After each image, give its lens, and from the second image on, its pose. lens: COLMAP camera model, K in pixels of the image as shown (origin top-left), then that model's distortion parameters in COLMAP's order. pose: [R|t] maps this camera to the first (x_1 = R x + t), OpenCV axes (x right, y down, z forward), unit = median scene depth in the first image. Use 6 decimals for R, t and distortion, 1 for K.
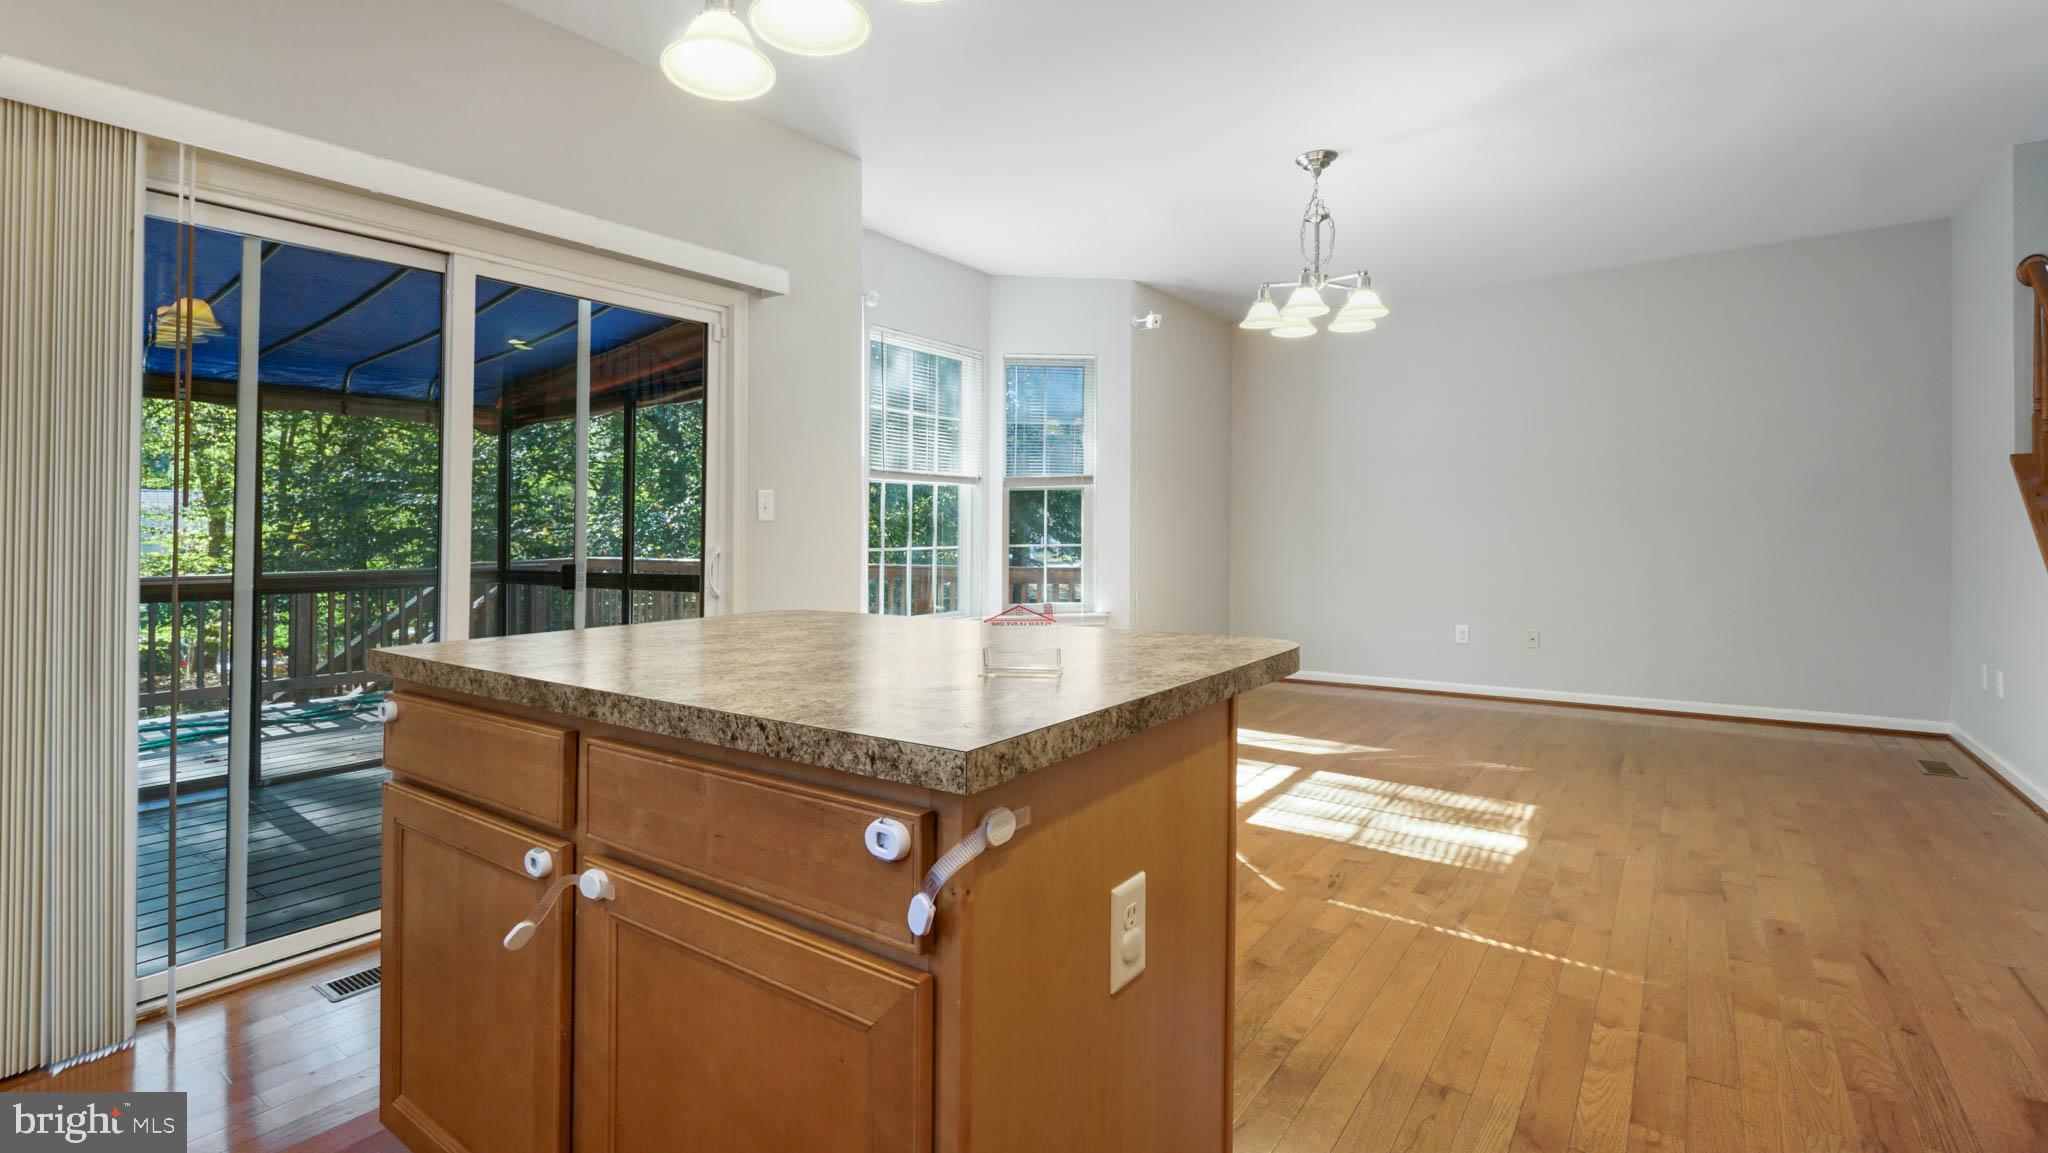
lens RADIAL K [[885.1, 0, 1026.1], [0, 885.1, 523.7], [0, 0, 1]] dist [0.000032, -0.000245]
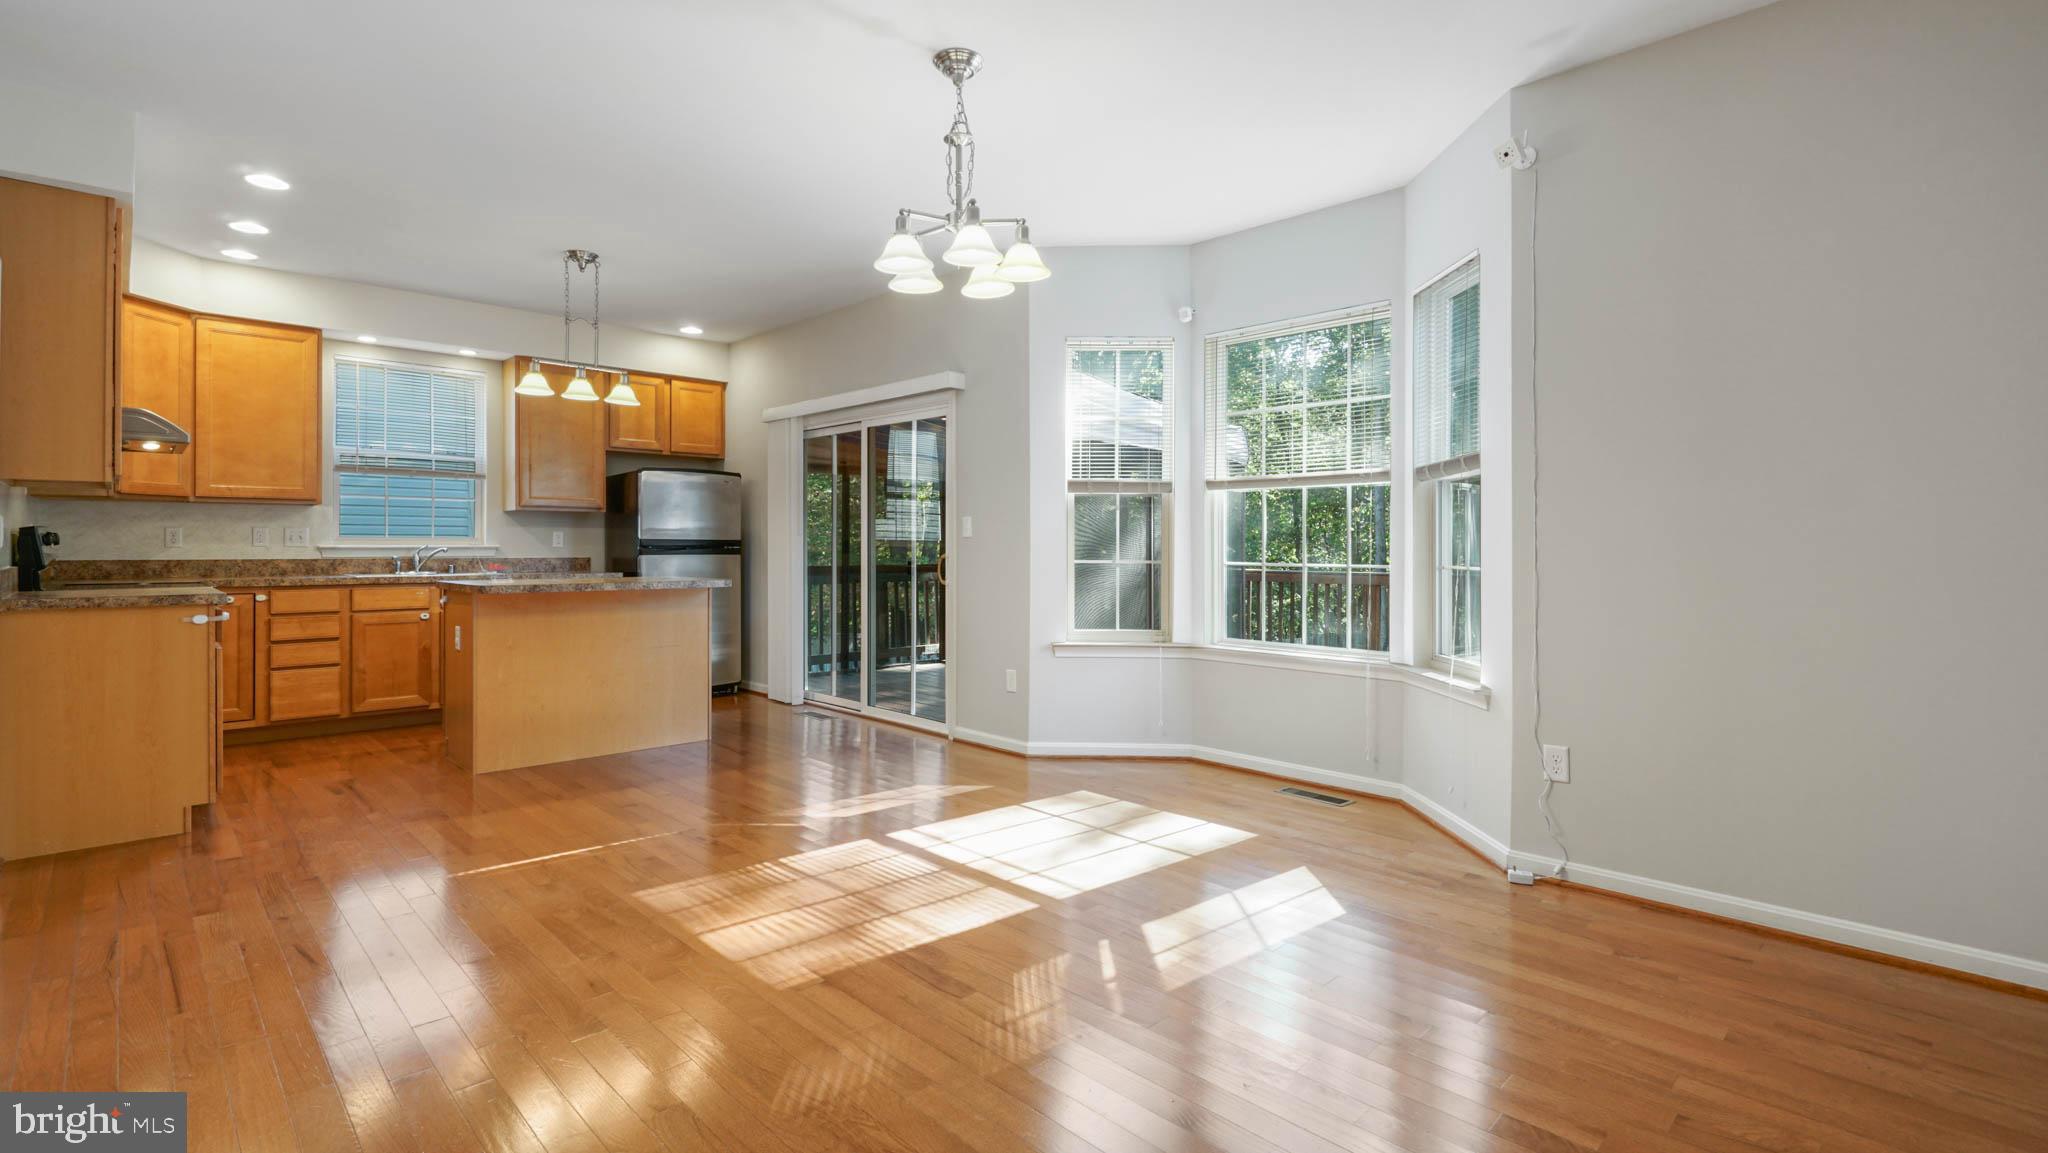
lens RADIAL K [[921.5, 0, 1007.8], [0, 921.5, 541.7], [0, 0, 1]] dist [-0.009735, -0.000071]
pose [[-0.174149, 0.011929, -0.984647, 1.018627], [0.017030, 0.999814, 0.009101, -0.009012], [0.984572, -0.015183, -0.174319, 1.095845]]
